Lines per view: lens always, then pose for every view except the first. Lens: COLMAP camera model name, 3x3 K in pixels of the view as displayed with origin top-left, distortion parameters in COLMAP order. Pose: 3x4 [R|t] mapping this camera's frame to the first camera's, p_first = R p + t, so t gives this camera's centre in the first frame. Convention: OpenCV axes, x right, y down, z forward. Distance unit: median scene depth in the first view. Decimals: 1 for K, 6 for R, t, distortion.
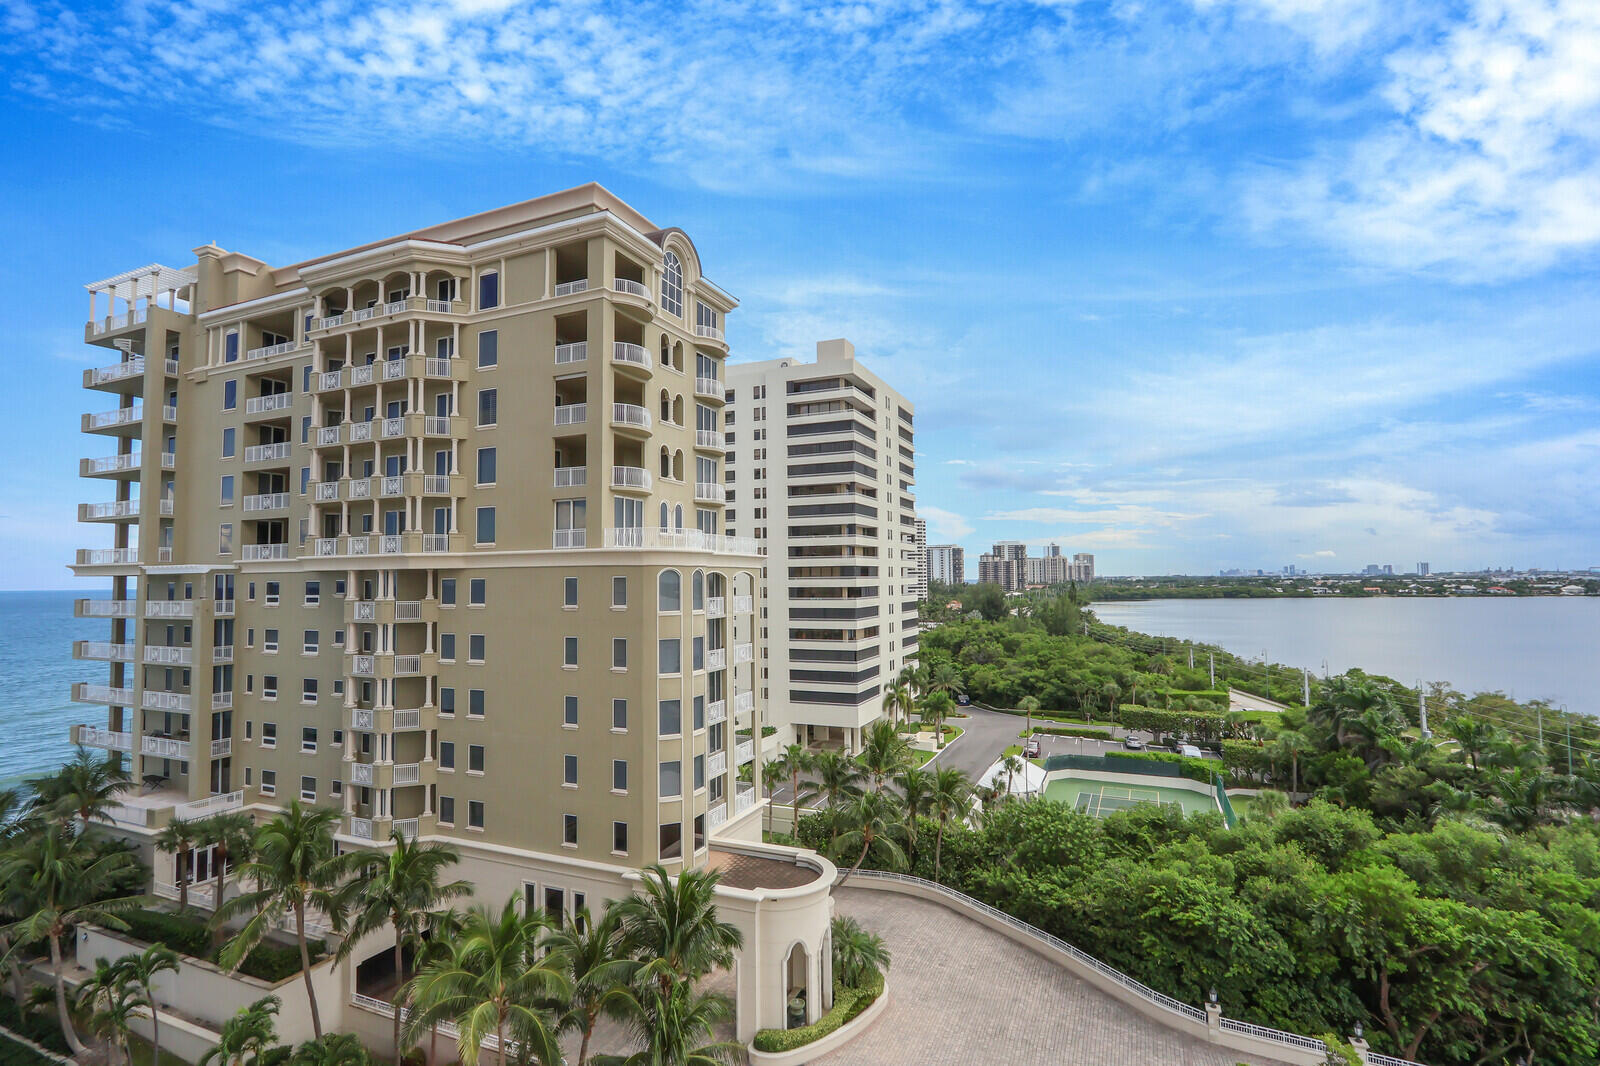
lens RADIAL K [[757.5, 0, 804.9], [0, 757.5, 540.2], [0, 0, 1]] dist [-0.012688, -0.000566]
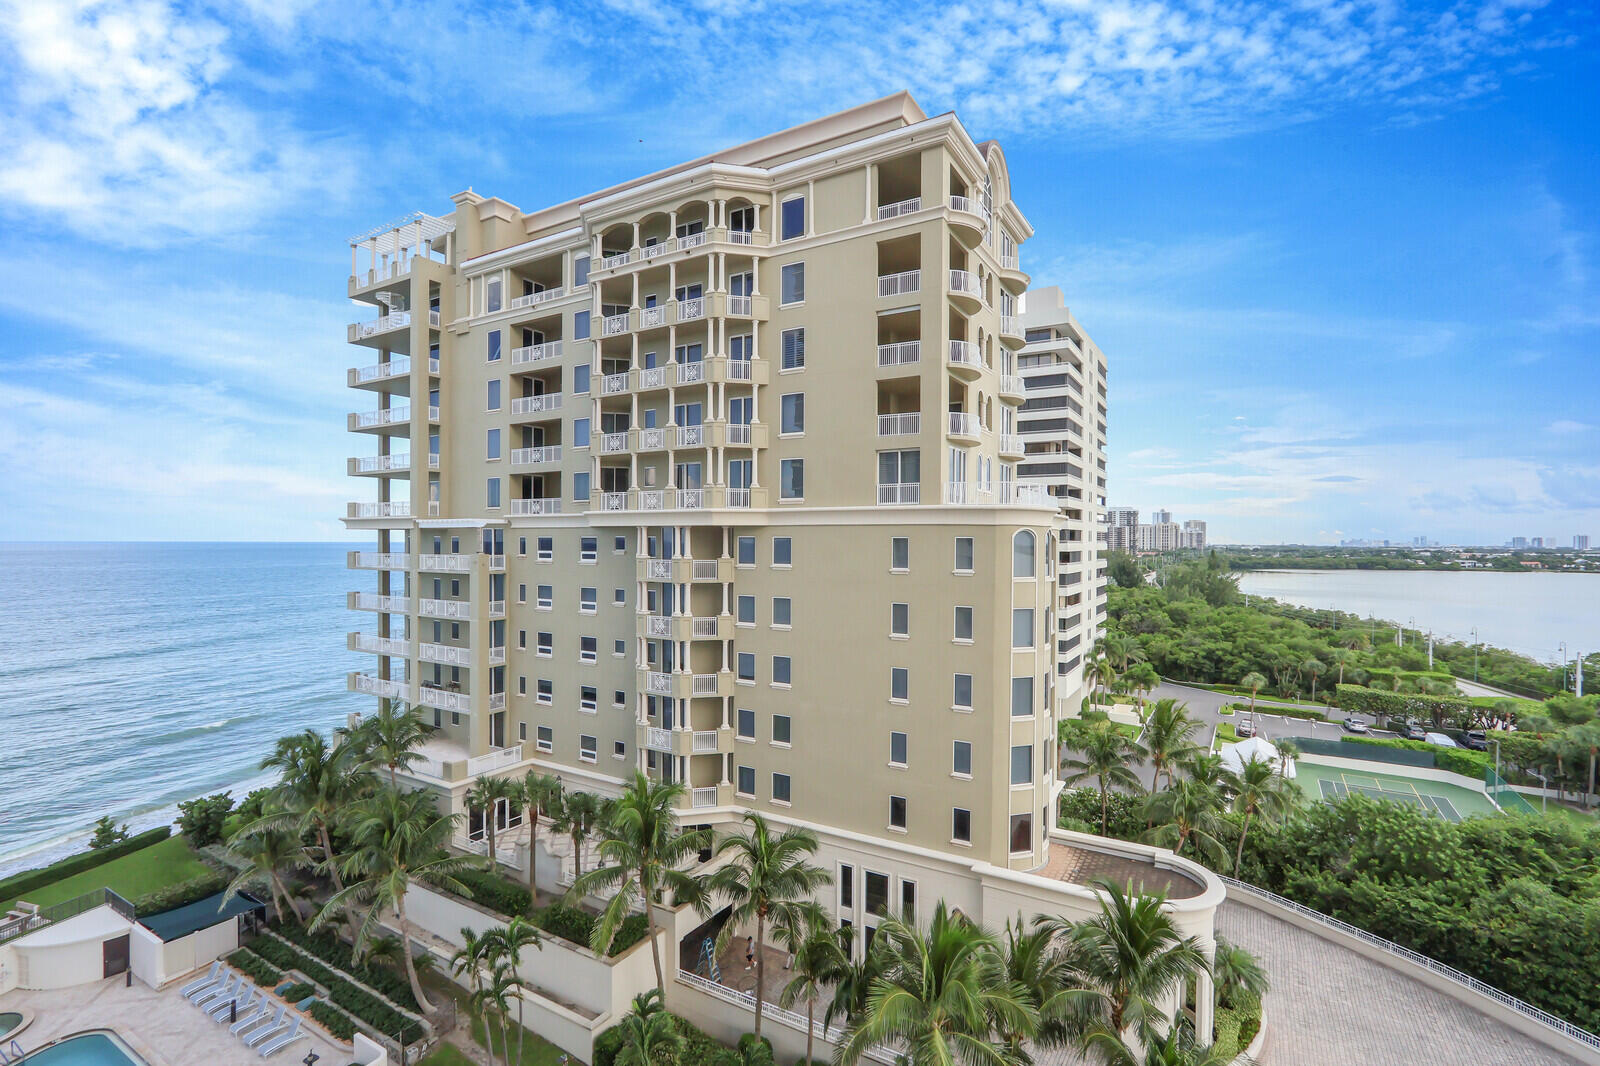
lens RADIAL K [[736.3, 0, 813.5], [0, 736.3, 546.3], [0, 0, 1]] dist [-0.015351, 0.001477]
pose [[0.991871, 0.017298, -0.126063, -0.249161], [-0.009934, 0.998220, 0.058812, 0.007809], [0.126855, -0.057082, 0.990277, 0.100353]]
